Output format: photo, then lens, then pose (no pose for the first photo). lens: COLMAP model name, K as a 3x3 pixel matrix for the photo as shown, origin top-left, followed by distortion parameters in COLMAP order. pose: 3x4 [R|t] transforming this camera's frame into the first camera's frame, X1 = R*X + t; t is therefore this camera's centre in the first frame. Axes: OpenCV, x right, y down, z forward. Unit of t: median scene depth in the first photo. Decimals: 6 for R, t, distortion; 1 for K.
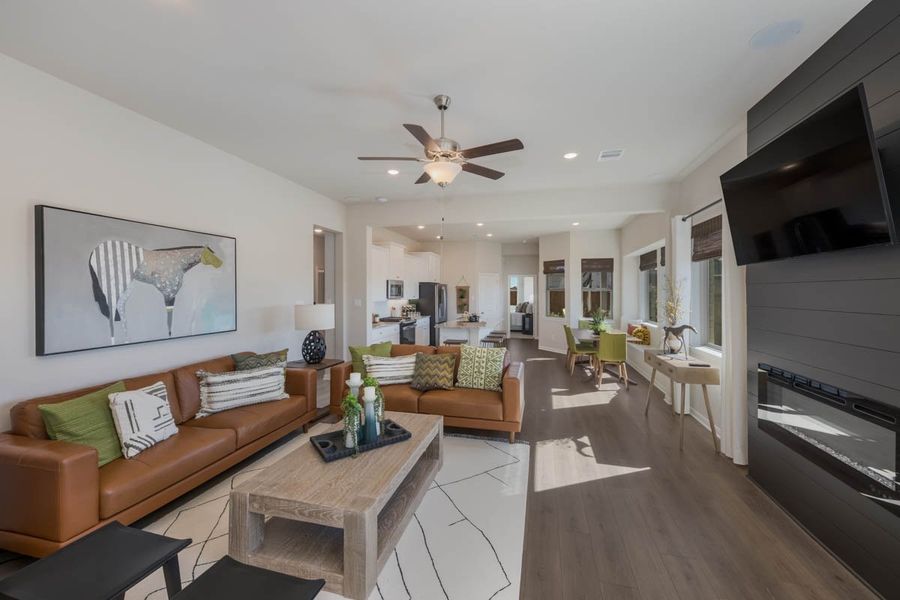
lens RADIAL K [[372.5, 0, 442.2], [0, 372.5, 283.8], [0, 0, 1]] dist [0.010493, -0.000300]
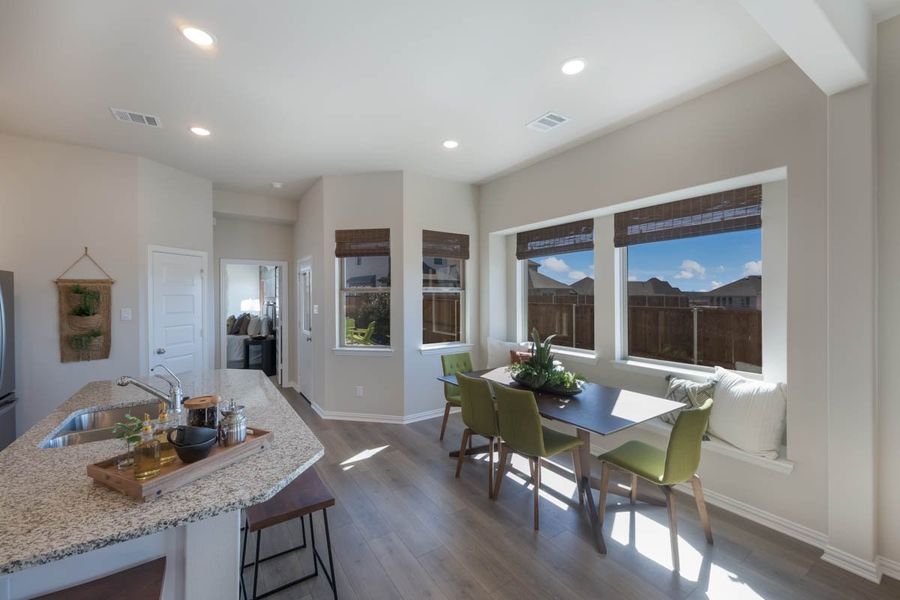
lens RADIAL K [[372.5, 0, 458.3], [0, 372.5, 295.5], [0, 0, 1]] dist [0.010493, -0.000300]
pose [[0.643218, -0.005423, 0.765664, 0.014284], [-0.012835, 0.999758, 0.017862, 0.012442], [-0.765576, -0.021316, 0.642993, 0.615839]]
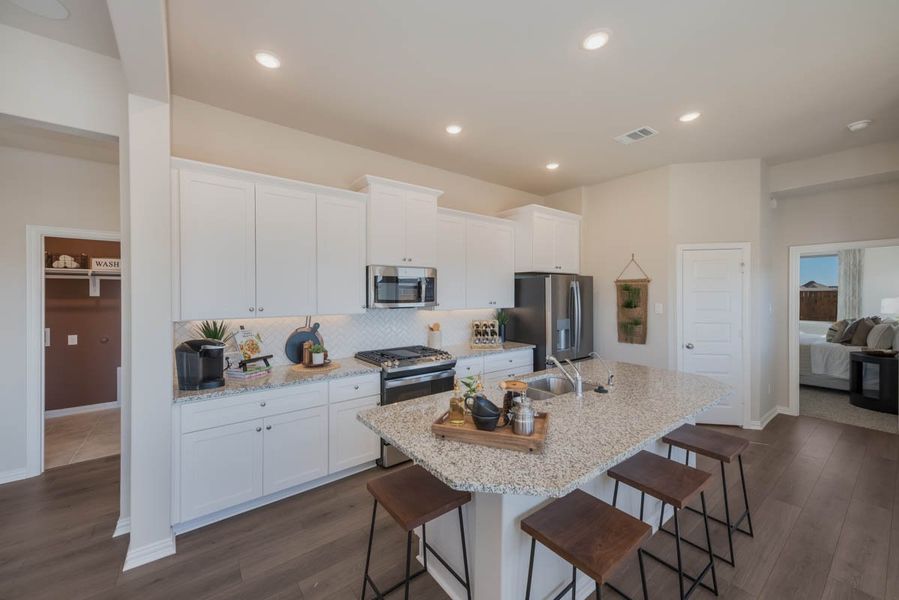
lens RADIAL K [[345.8, 0, 444.0], [0, 345.8, 297.4], [0, 0, 1]] dist [0.009199, 0.000373]
pose [[0.787160, 0.005830, -0.616721, 0.151057], [0.016403, 0.999404, 0.030383, 0.013564], [0.616531, -0.034032, 0.786595, 0.651859]]
